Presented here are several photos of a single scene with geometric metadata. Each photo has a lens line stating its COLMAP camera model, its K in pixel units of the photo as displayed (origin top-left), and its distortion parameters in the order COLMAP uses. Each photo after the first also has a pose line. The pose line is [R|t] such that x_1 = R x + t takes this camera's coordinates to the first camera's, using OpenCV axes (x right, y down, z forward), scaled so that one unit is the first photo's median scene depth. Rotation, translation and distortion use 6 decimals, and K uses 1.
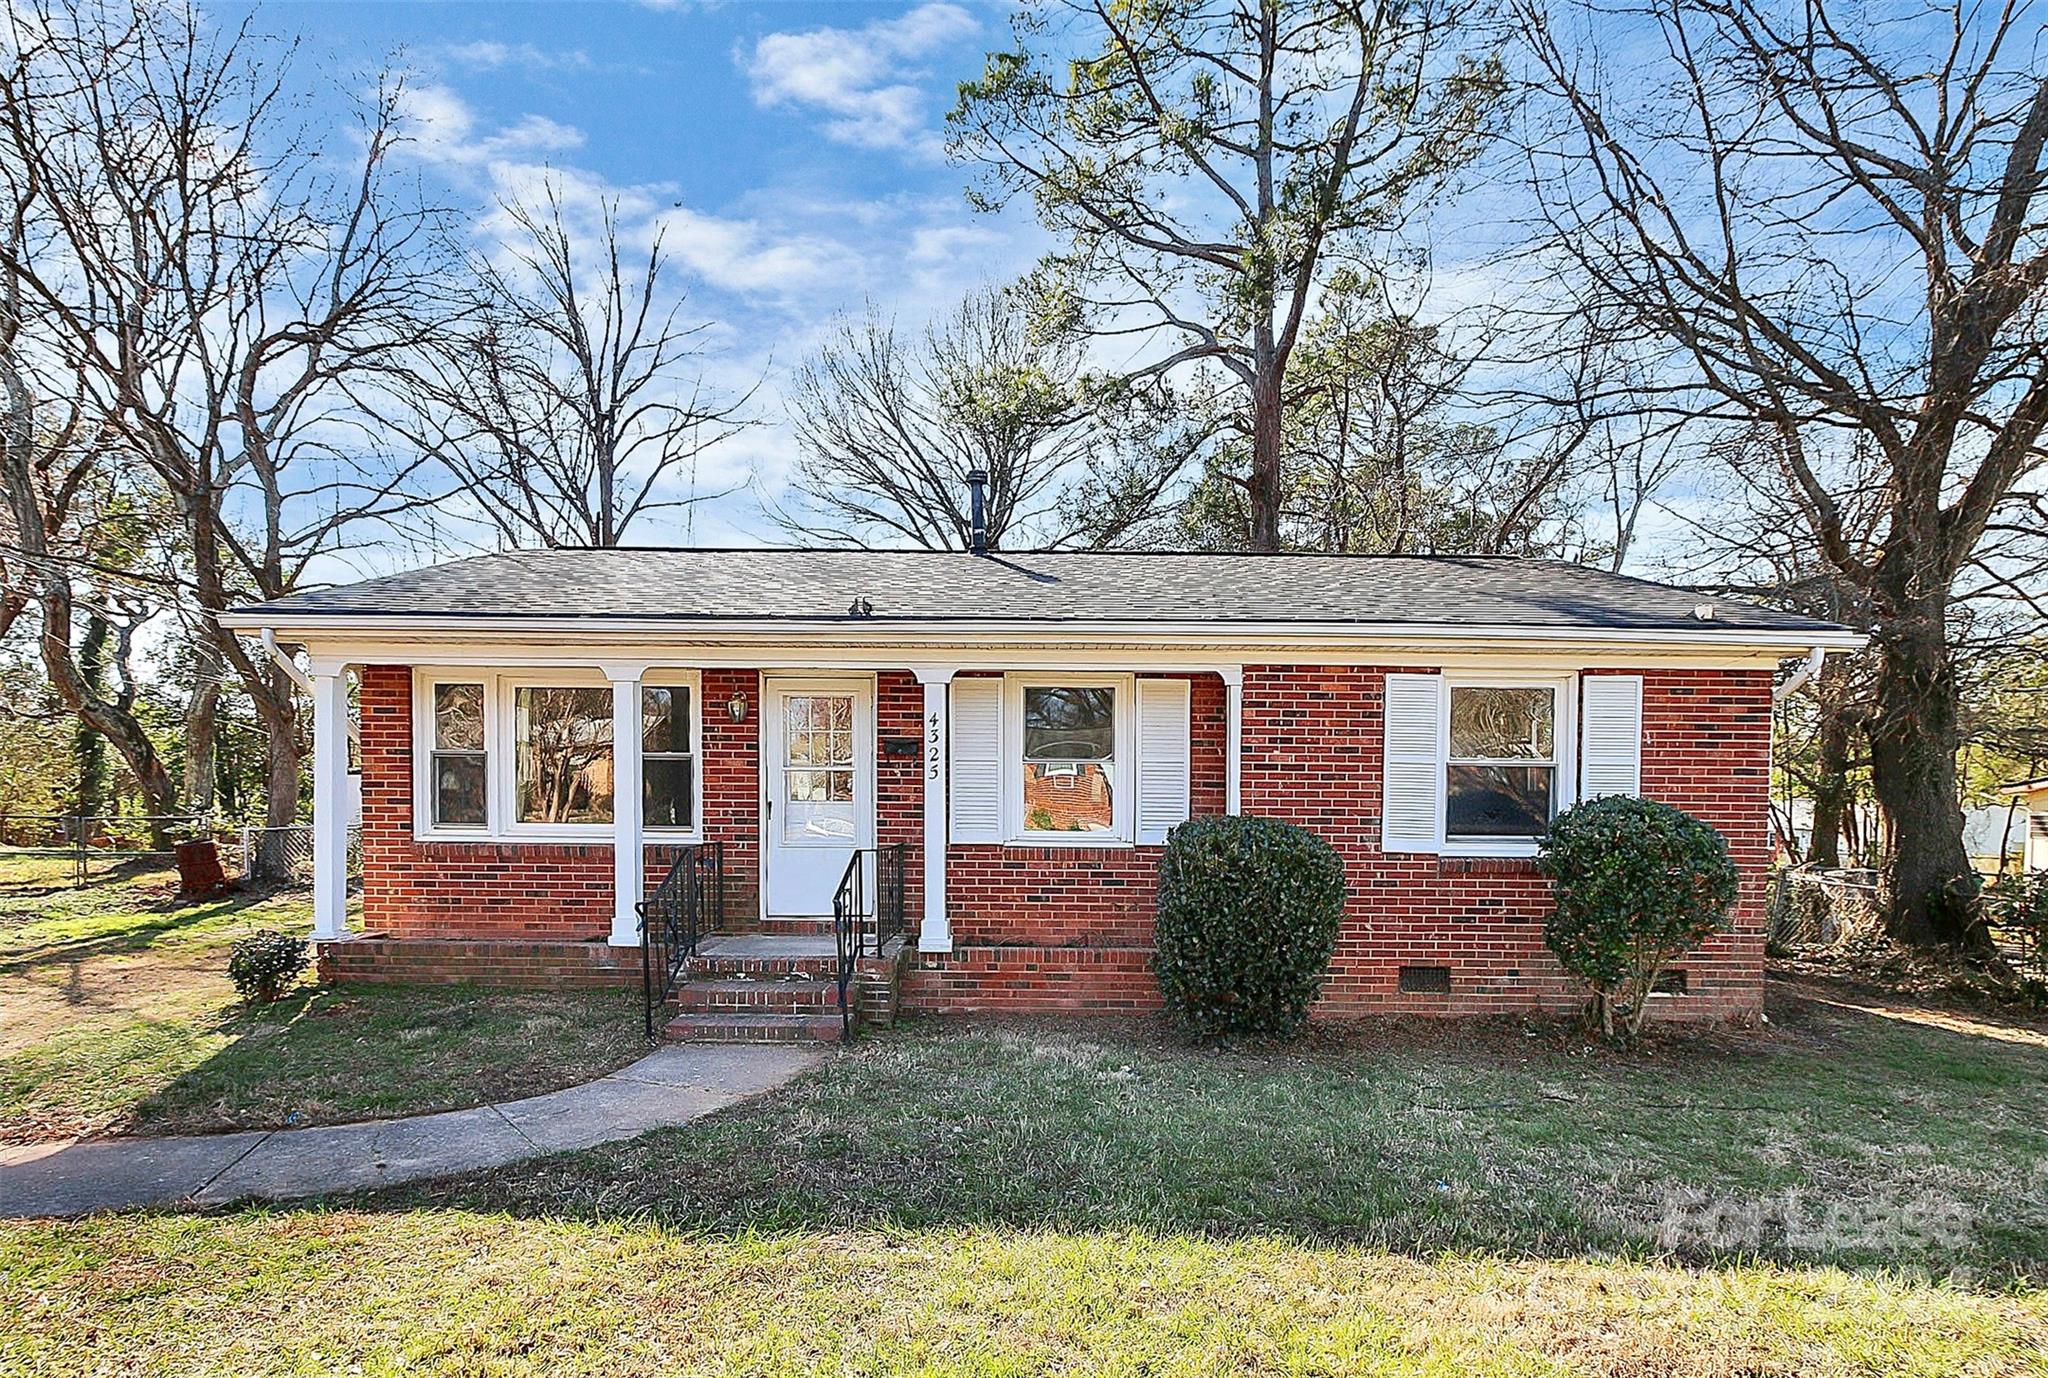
lens RADIAL K [[996.9, 0, 1029.3], [0, 996.9, 805.8], [0, 0, 1]] dist [-0.002626, -0.000442]
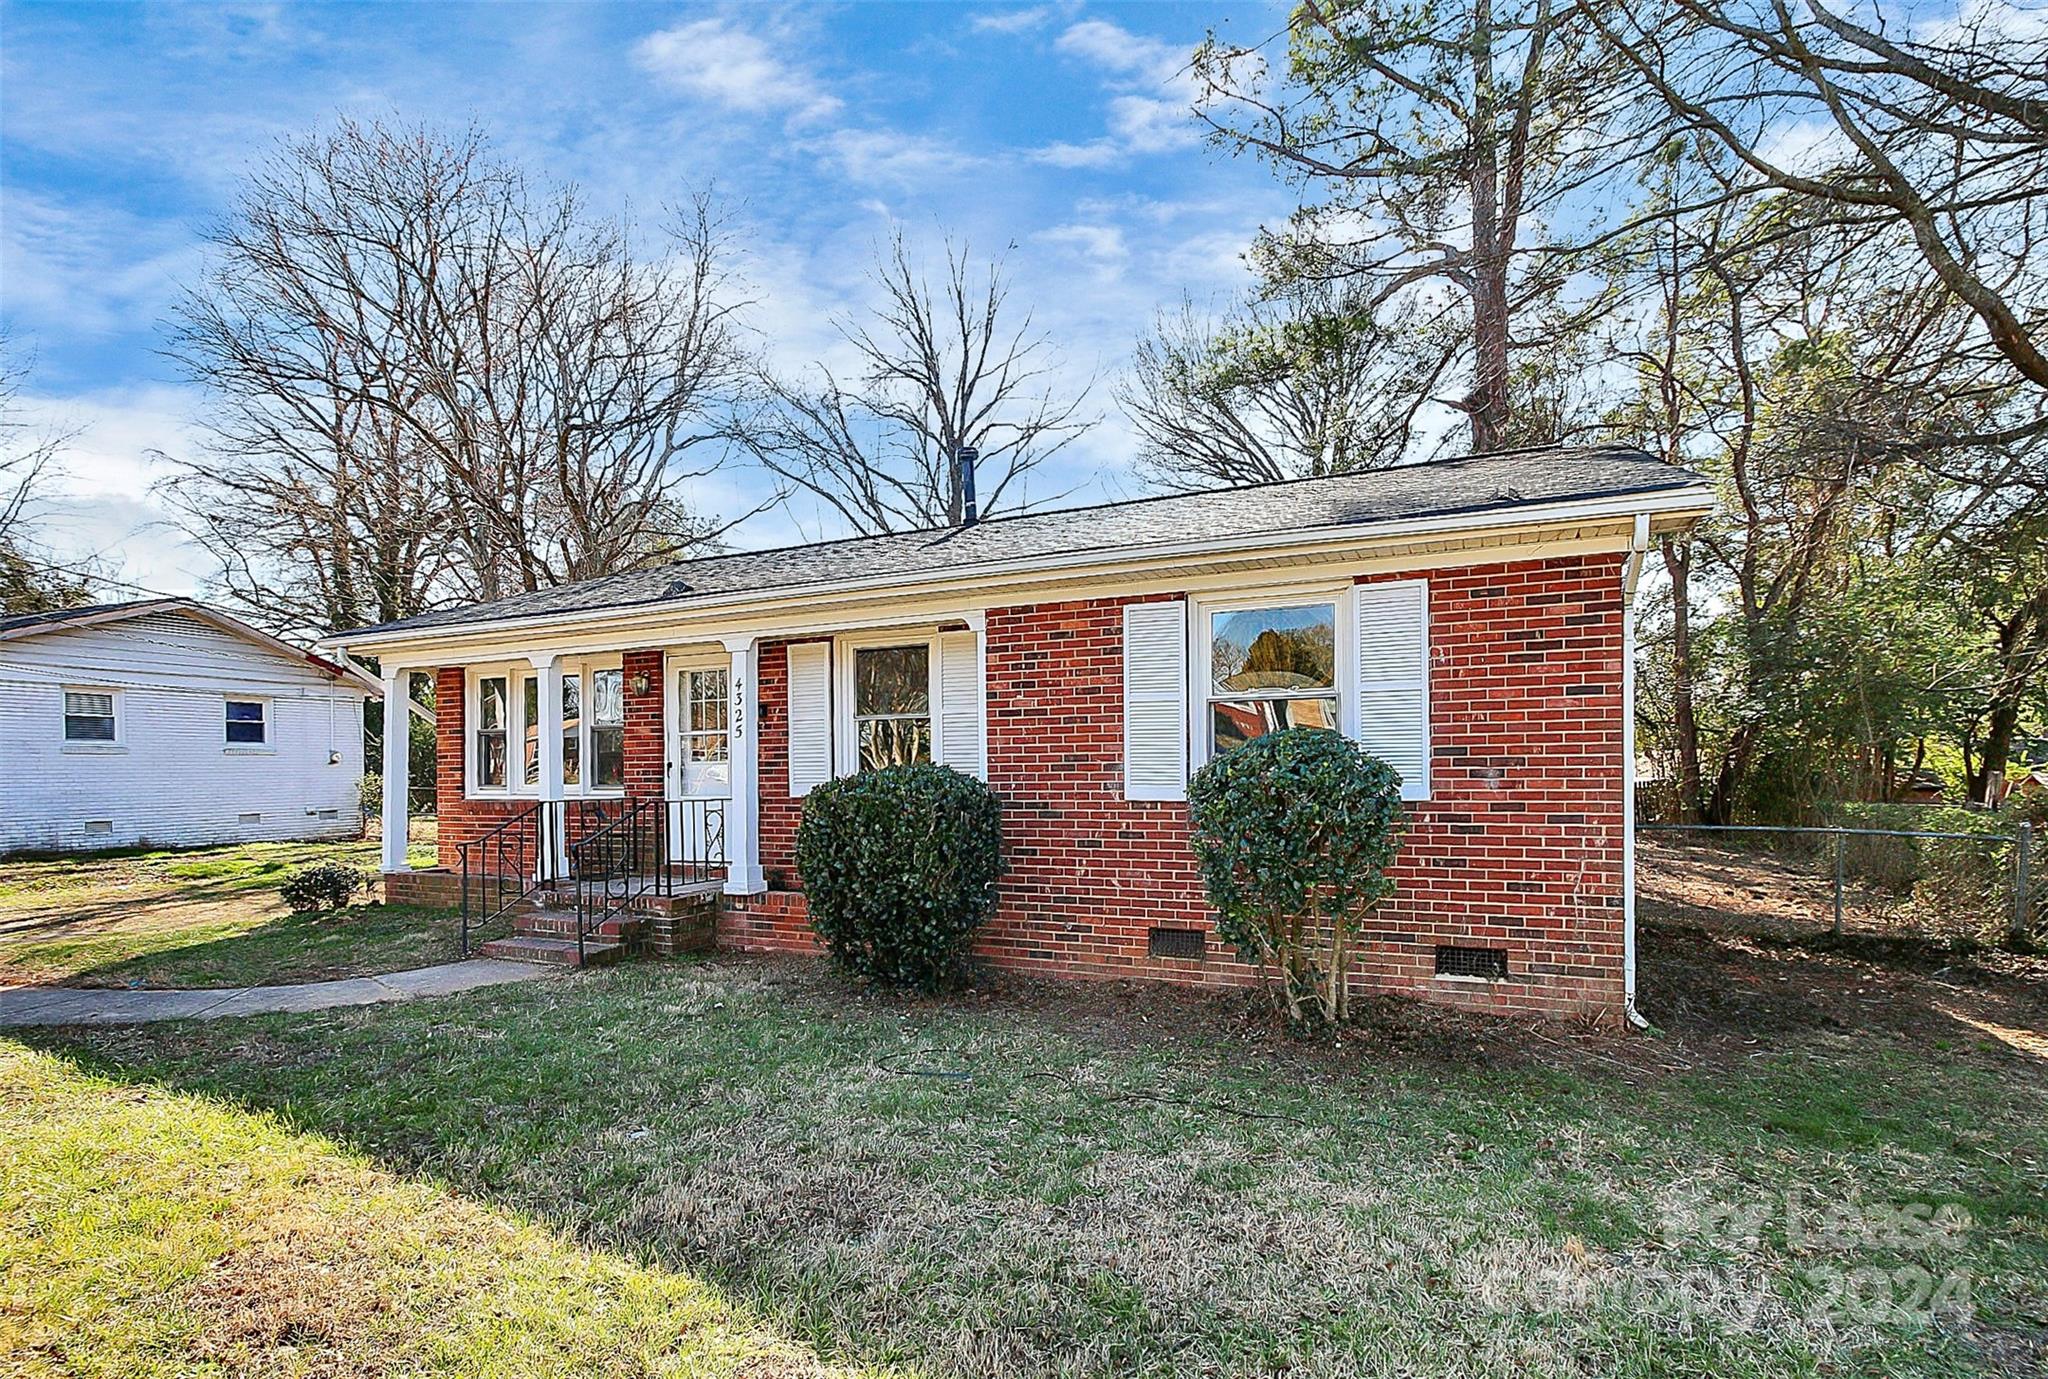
lens RADIAL K [[969.7, 0, 1072.0], [0, 969.7, 752.0], [0, 0, 1]] dist [-0.000093, -0.000694]
pose [[0.910364, -0.029389, -0.412763, 0.668965], [0.018151, 0.999351, -0.031121, 0.028701], [0.413409, 0.020839, 0.910307, 0.169802]]
